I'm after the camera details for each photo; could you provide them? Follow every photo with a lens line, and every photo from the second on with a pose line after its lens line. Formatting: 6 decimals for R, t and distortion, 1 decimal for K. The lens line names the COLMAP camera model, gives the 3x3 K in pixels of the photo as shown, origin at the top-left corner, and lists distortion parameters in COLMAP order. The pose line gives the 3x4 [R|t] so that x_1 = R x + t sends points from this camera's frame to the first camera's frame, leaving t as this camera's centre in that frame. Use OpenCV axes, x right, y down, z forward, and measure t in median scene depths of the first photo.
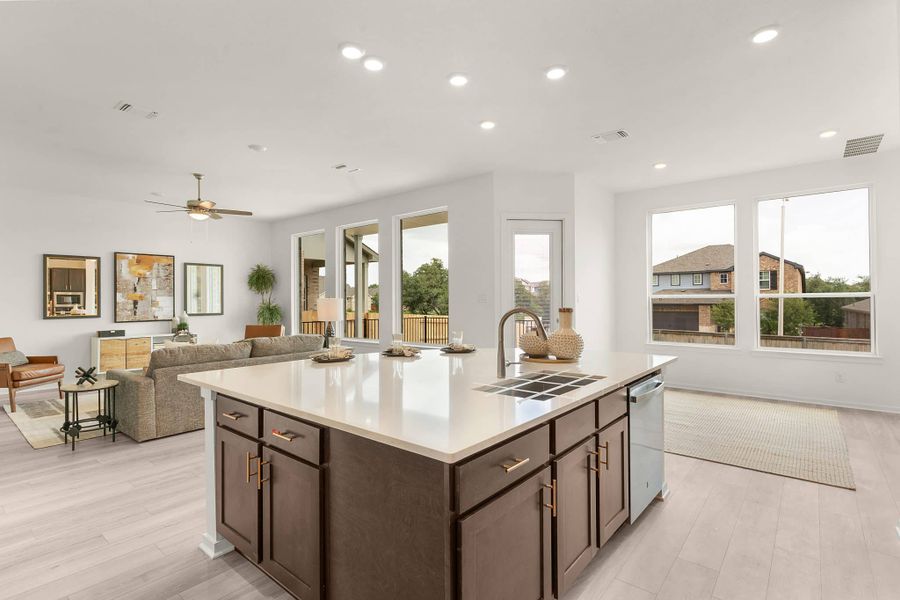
lens RADIAL K [[436.1, 0, 444.4], [0, 436.1, 297.3], [0, 0, 1]] dist [0.024477, 0.002061]
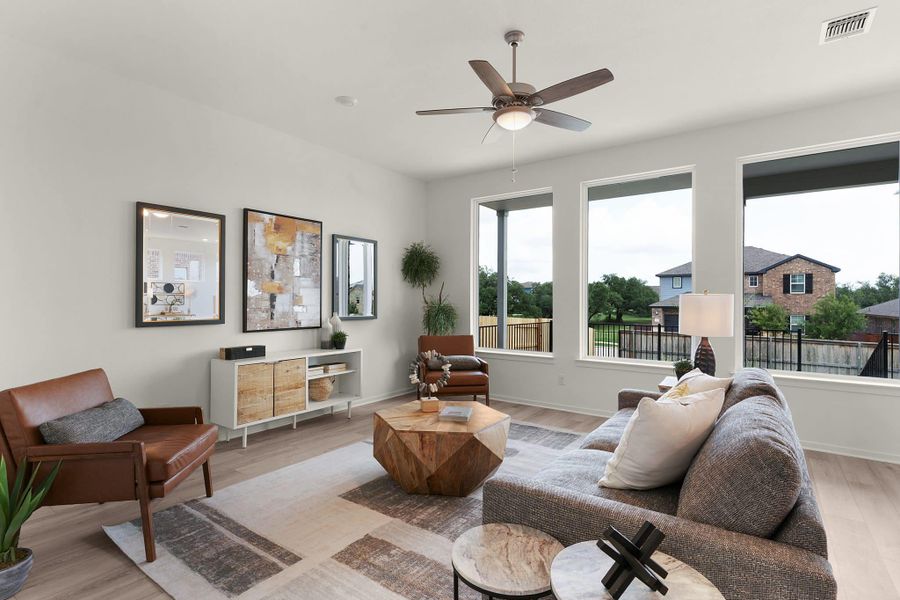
lens RADIAL K [[436.1, 0, 455.2], [0, 436.1, 300.9], [0, 0, 1]] dist [0.024477, 0.002061]
pose [[0.995974, 0.012625, 0.088746, -0.509970], [-0.013370, 0.999880, 0.007810, 0.008273], [-0.088637, -0.008965, 0.996024, 0.401612]]
